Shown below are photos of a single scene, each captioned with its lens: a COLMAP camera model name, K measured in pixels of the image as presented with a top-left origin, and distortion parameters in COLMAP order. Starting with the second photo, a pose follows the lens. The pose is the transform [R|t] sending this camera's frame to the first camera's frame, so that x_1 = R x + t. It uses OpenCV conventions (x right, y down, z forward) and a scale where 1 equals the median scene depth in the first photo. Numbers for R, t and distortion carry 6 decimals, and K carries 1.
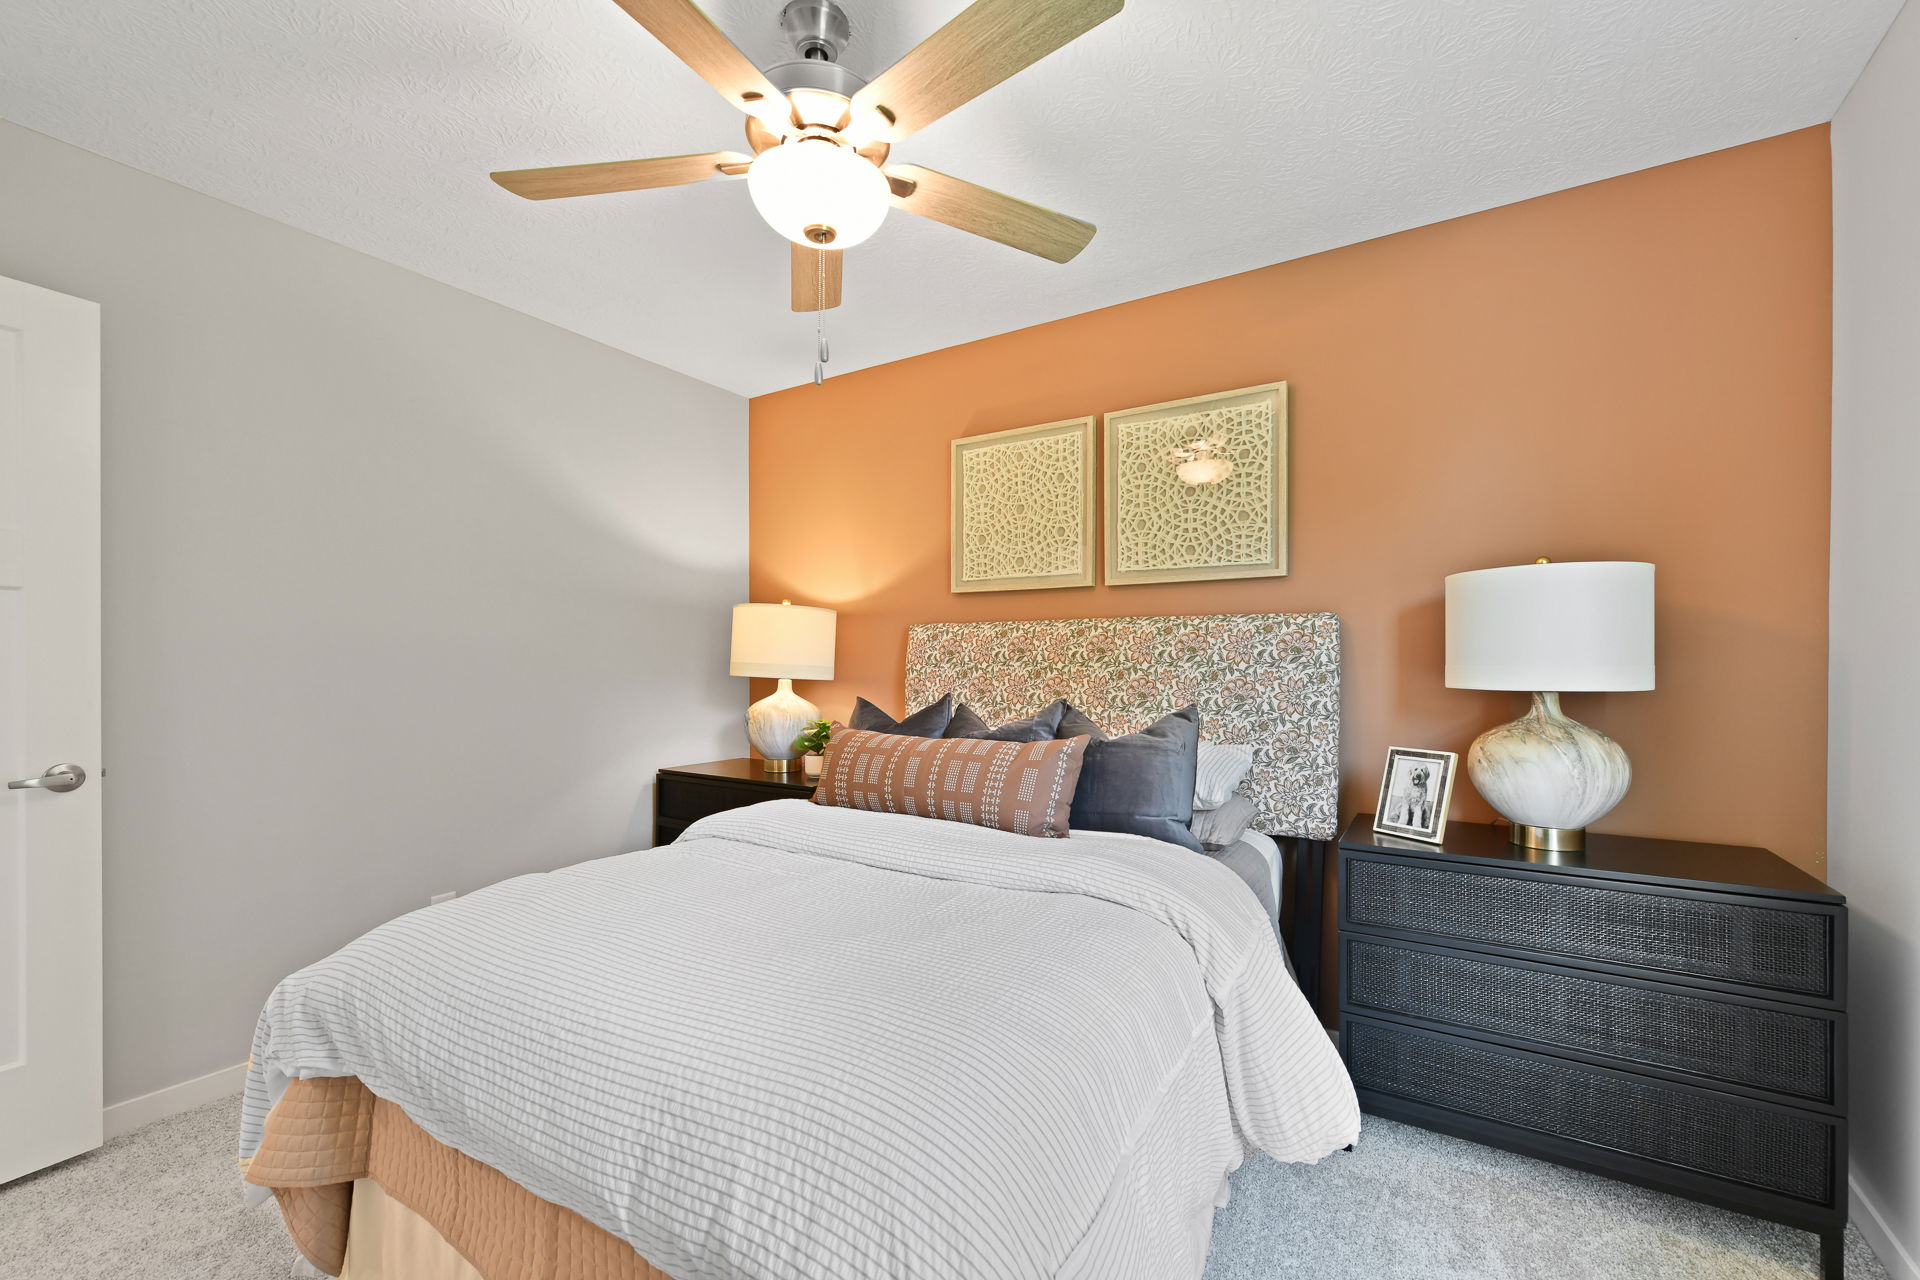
lens RADIAL K [[791.2, 0, 959.2], [0, 791.2, 662.2], [0, 0, 1]] dist [0.000721, -0.000037]
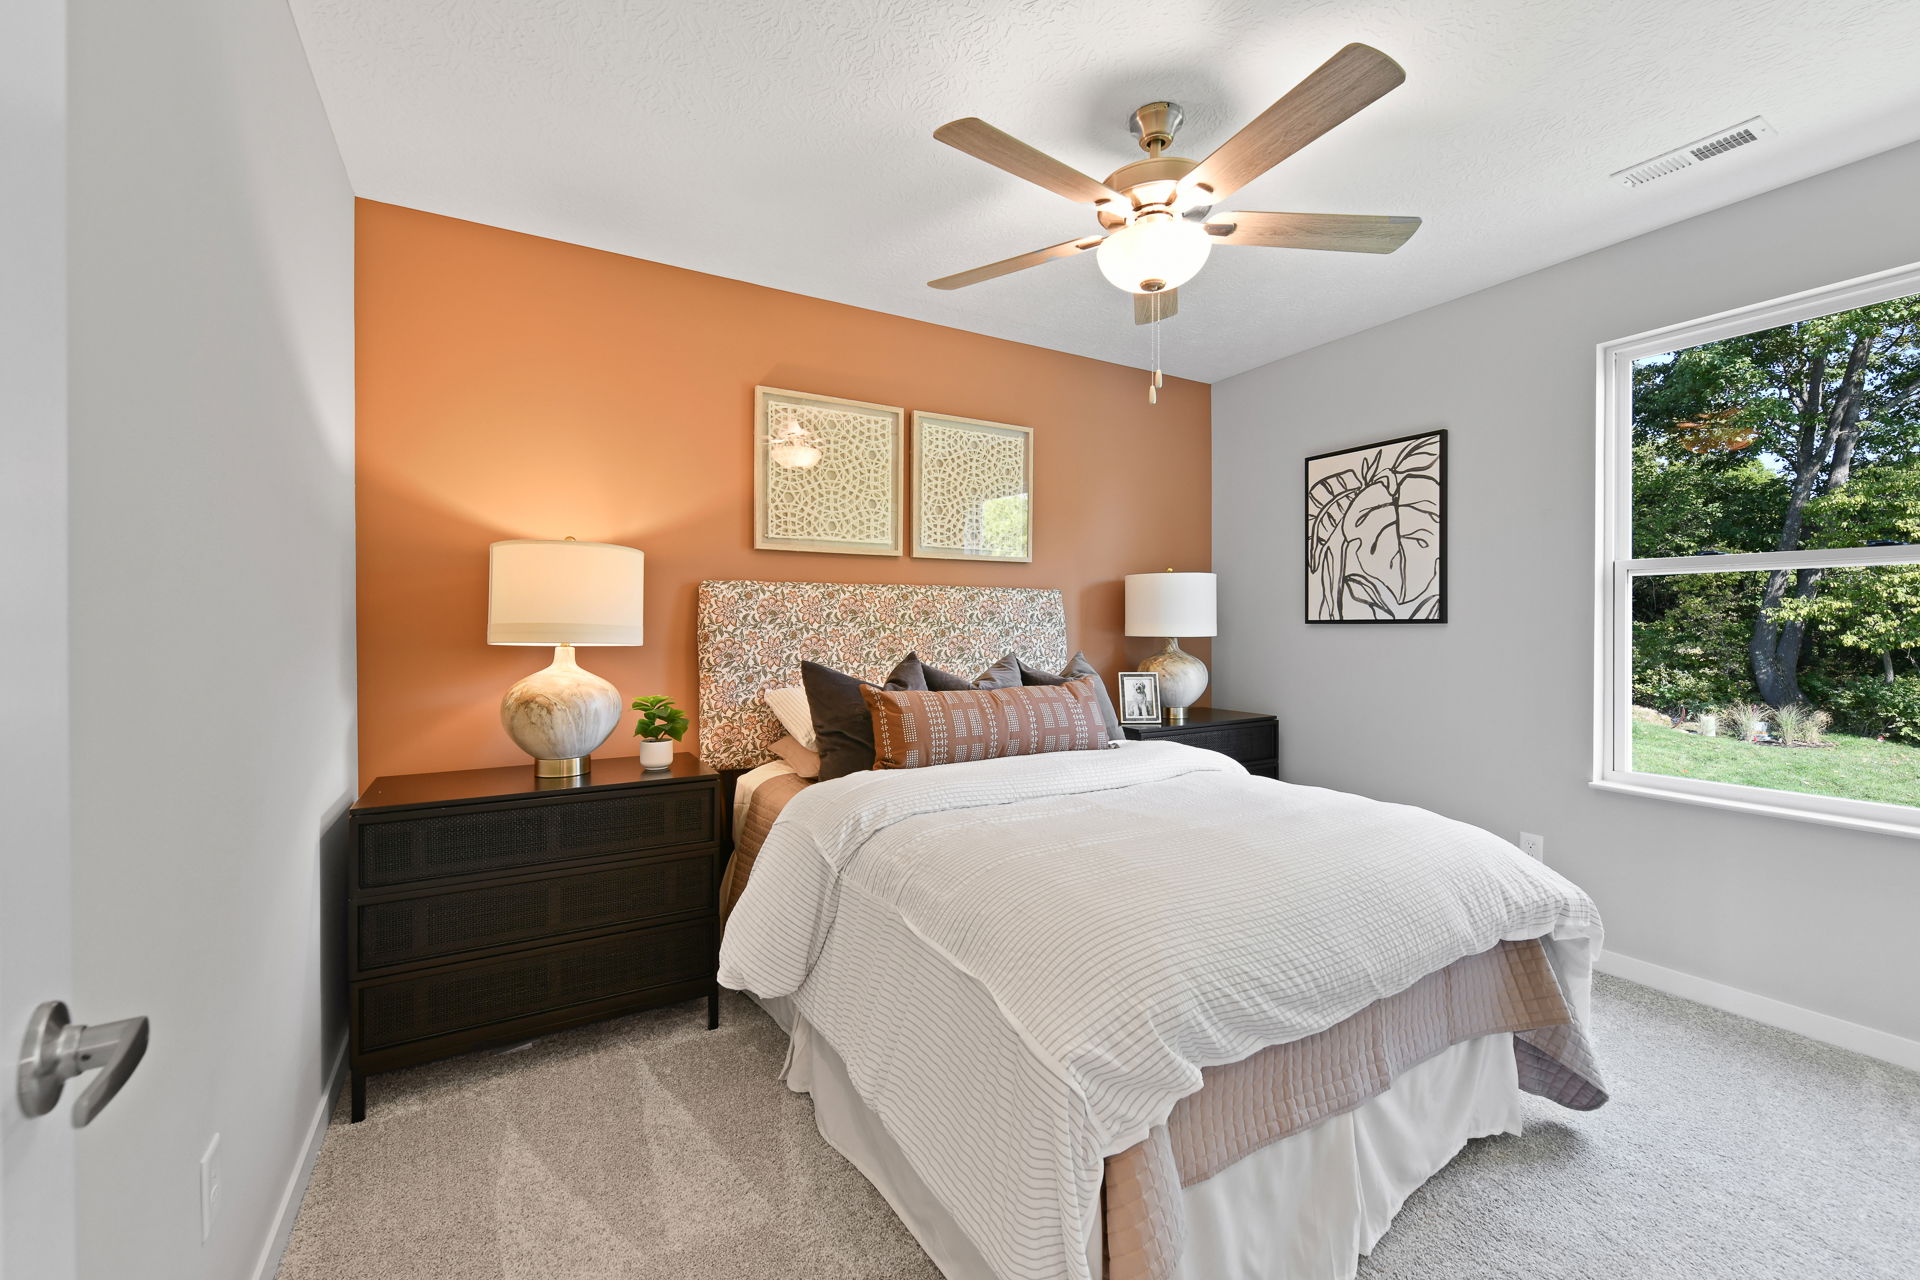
lens RADIAL K [[772.4, 0, 960.0], [0, 772.4, 640.0], [0, 0, 1]] dist [-0.007067, -0.000327]
pose [[0.461841, -0.019391, 0.886751, -0.781866], [0.003383, 0.999792, 0.020102, 0.002601], [-0.886956, -0.006284, 0.461810, 0.401347]]
